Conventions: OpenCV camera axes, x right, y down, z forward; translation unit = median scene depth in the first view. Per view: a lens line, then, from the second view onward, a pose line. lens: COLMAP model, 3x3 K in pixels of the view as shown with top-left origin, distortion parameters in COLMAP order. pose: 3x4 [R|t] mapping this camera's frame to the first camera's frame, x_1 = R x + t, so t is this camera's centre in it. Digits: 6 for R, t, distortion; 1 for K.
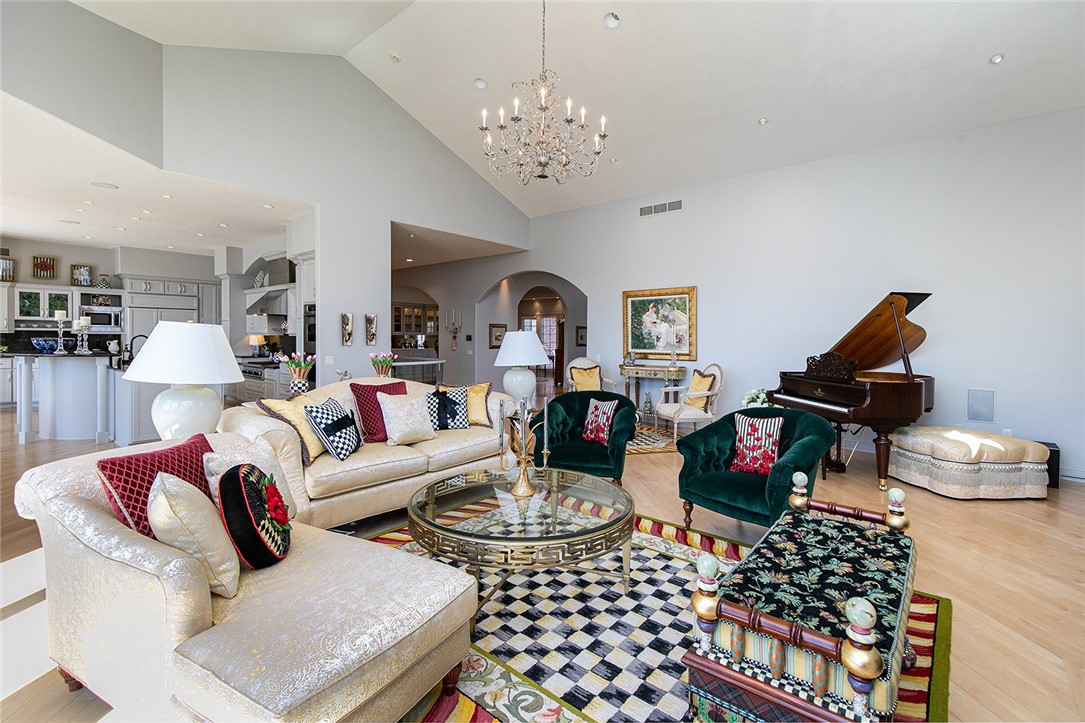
lens RADIAL K [[497.7, 0, 530.6], [0, 497.7, 340.1], [0, 0, 1]] dist [0.002266, 0.000085]
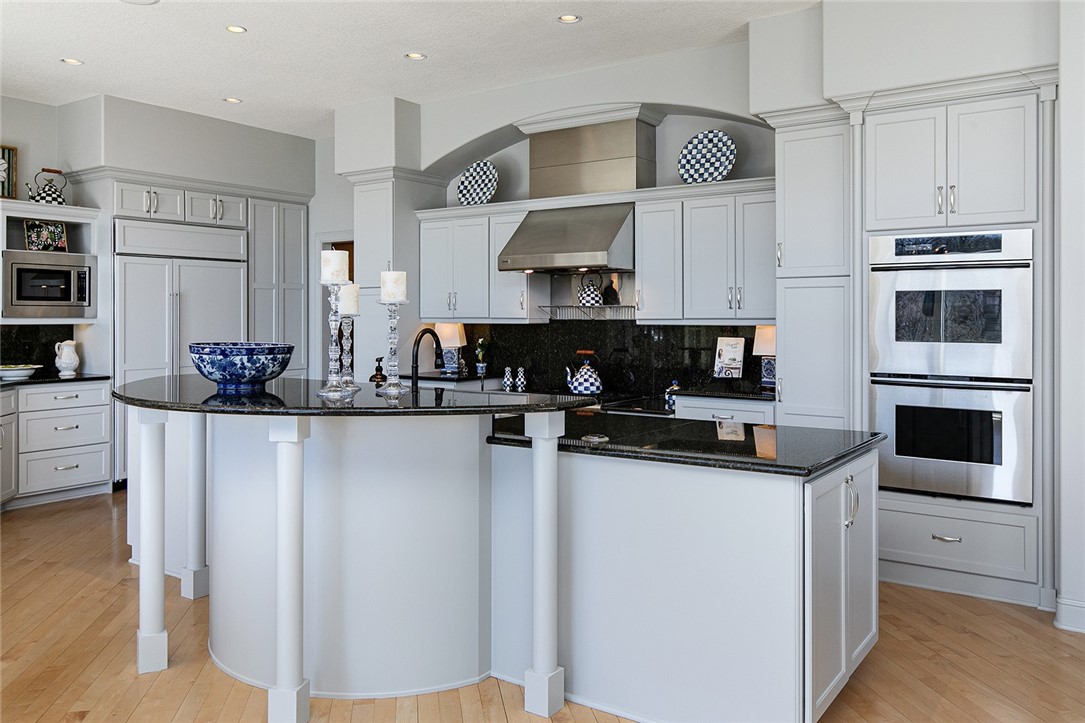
lens RADIAL K [[837.6, 0, 553.1], [0, 837.6, 321.5], [0, 0, 1]] dist [0.005539, -0.005454]
pose [[0.993103, -0.011808, 0.116646, -0.553149], [0.012455, 0.999911, -0.004814, -0.006920], [-0.116578, 0.006234, 0.993162, 0.320961]]
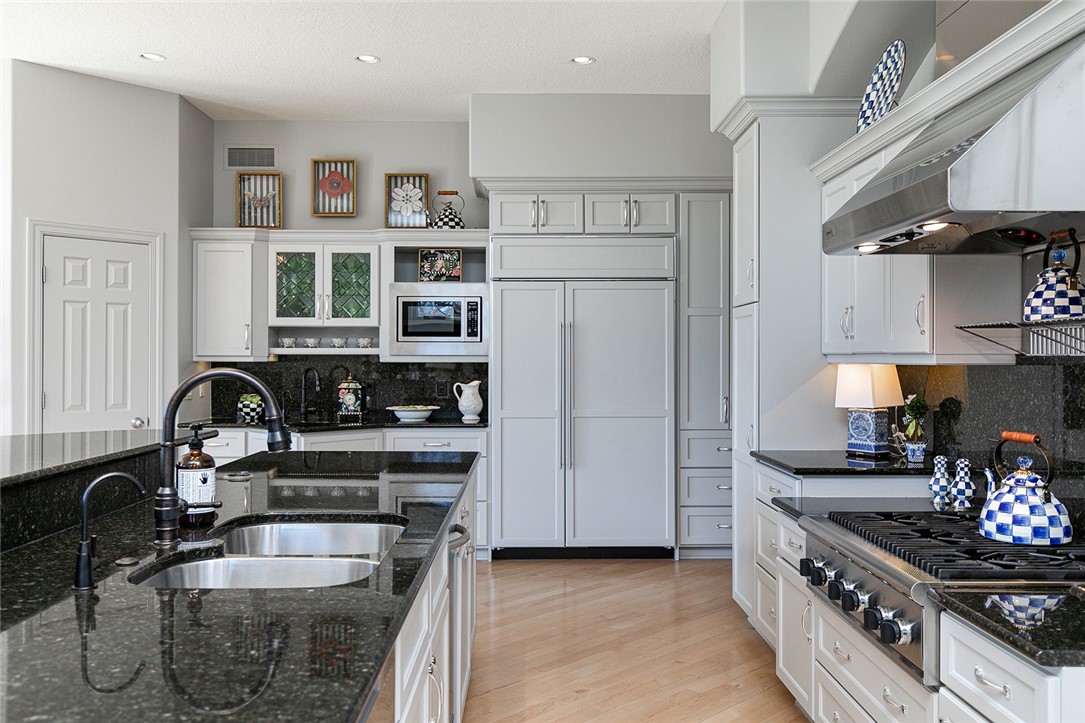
lens RADIAL K [[881.8, 0, 540.1], [0, 881.8, 364.4], [0, 0, 1]] dist [0.000425, -0.000812]
pose [[0.671027, -0.005652, -0.741411, -0.364405], [-0.002761, 0.999945, -0.010122, -0.005375], [0.741427, 0.008839, 0.670975, 0.643494]]
